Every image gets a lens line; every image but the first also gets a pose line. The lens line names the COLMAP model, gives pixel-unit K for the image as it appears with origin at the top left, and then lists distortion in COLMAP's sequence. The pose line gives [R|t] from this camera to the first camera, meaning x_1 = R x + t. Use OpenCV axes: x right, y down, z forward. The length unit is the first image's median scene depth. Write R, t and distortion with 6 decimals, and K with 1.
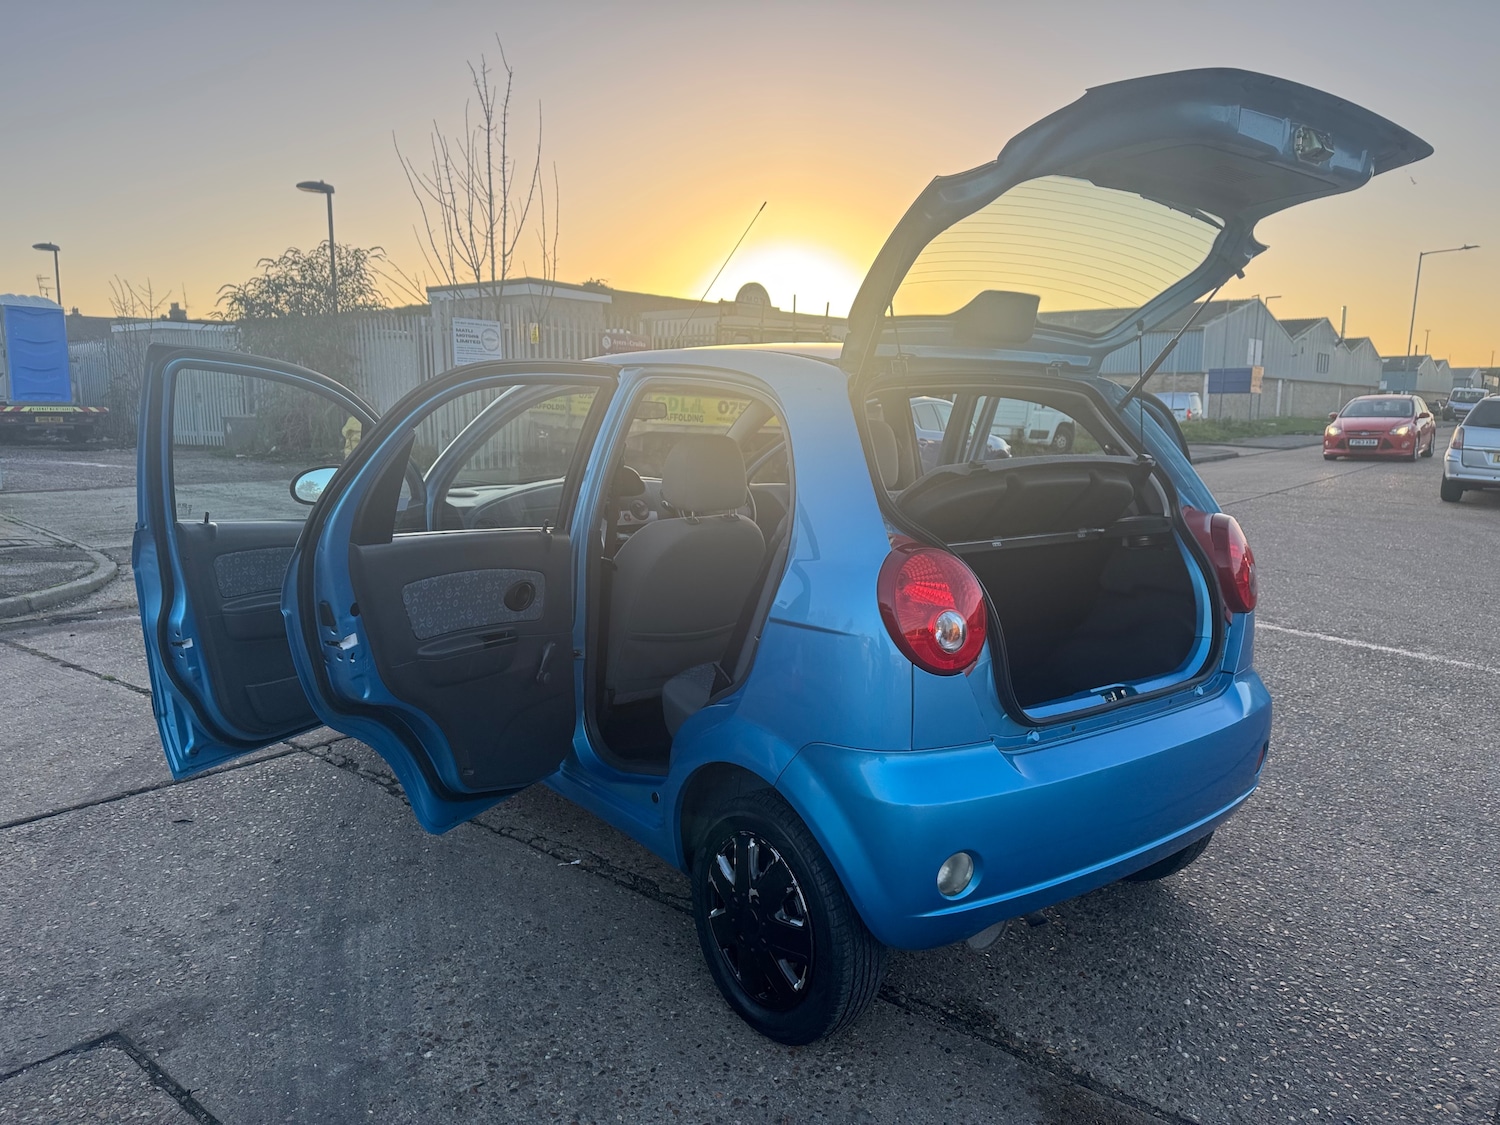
lens RADIAL K [[1002.5, 0, 750.0], [0, 1002.5, 562.5], [0, 0, 1]] dist [0.021711, -0.002246]
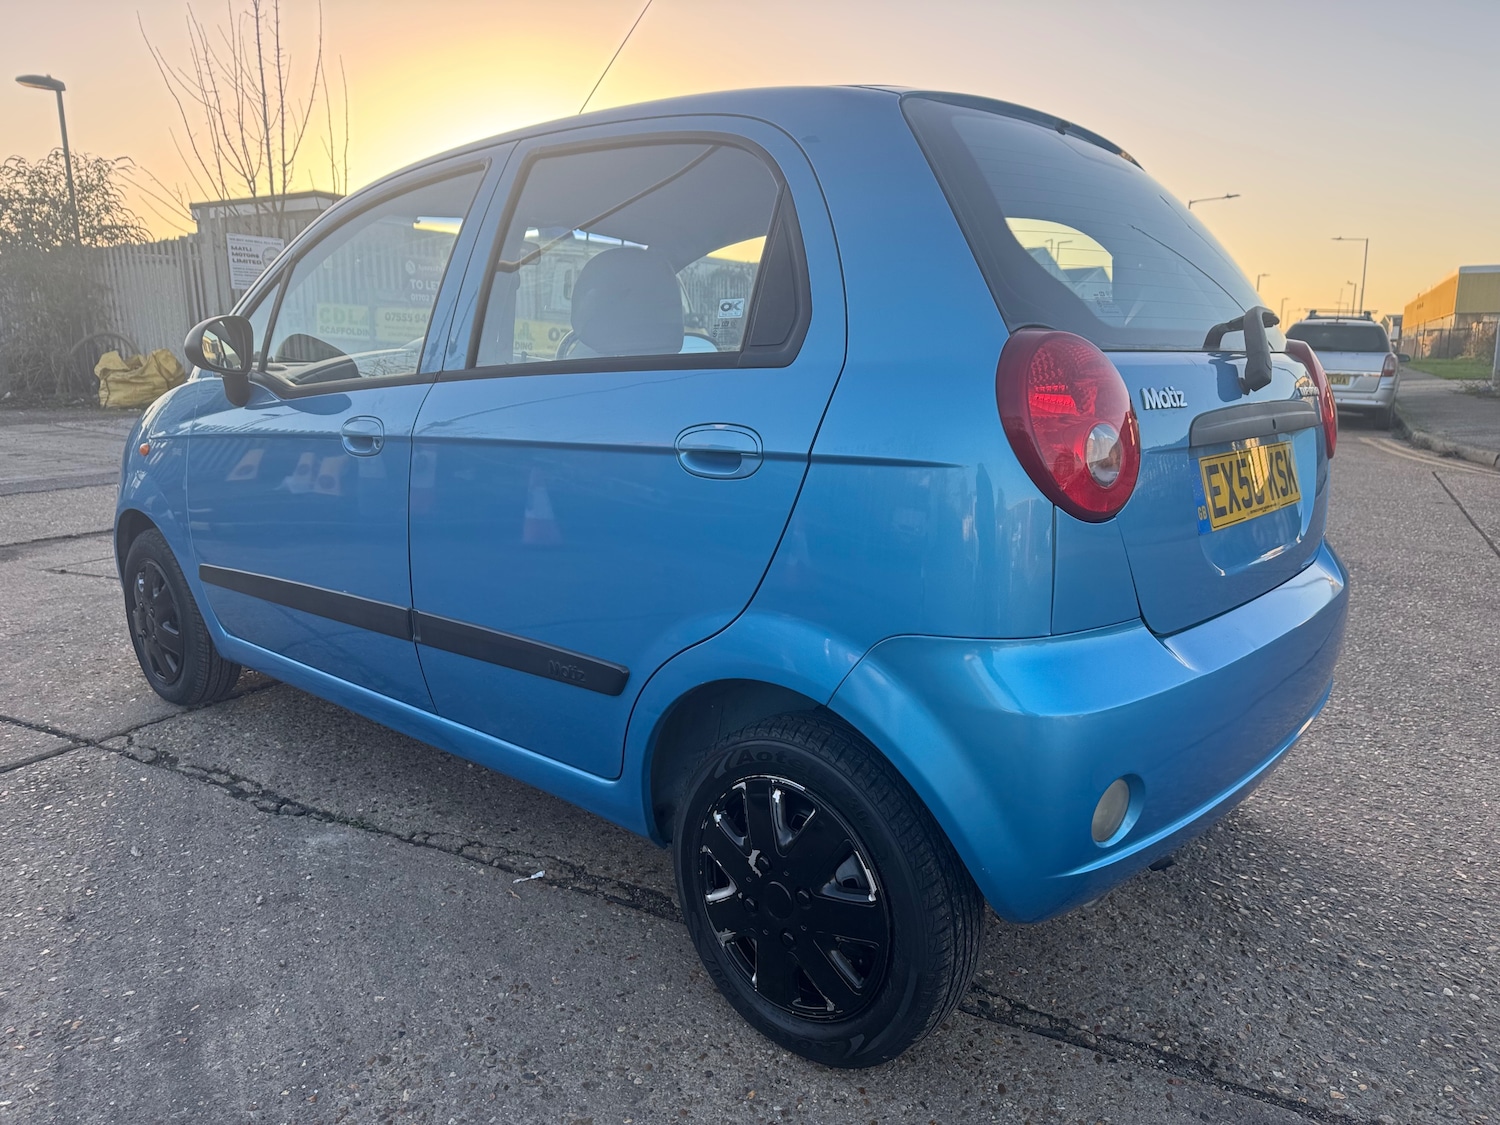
lens RADIAL K [[1040.7, 0, 746.6], [0, 1040.7, 554.9], [0, 0, 1]] dist [-0.000176, 0.005218]
pose [[0.984806, -0.045438, 0.167605, -0.117731], [0.038456, 0.998261, 0.044672, 0.043442], [-0.169344, -0.037547, 0.984842, 0.231802]]
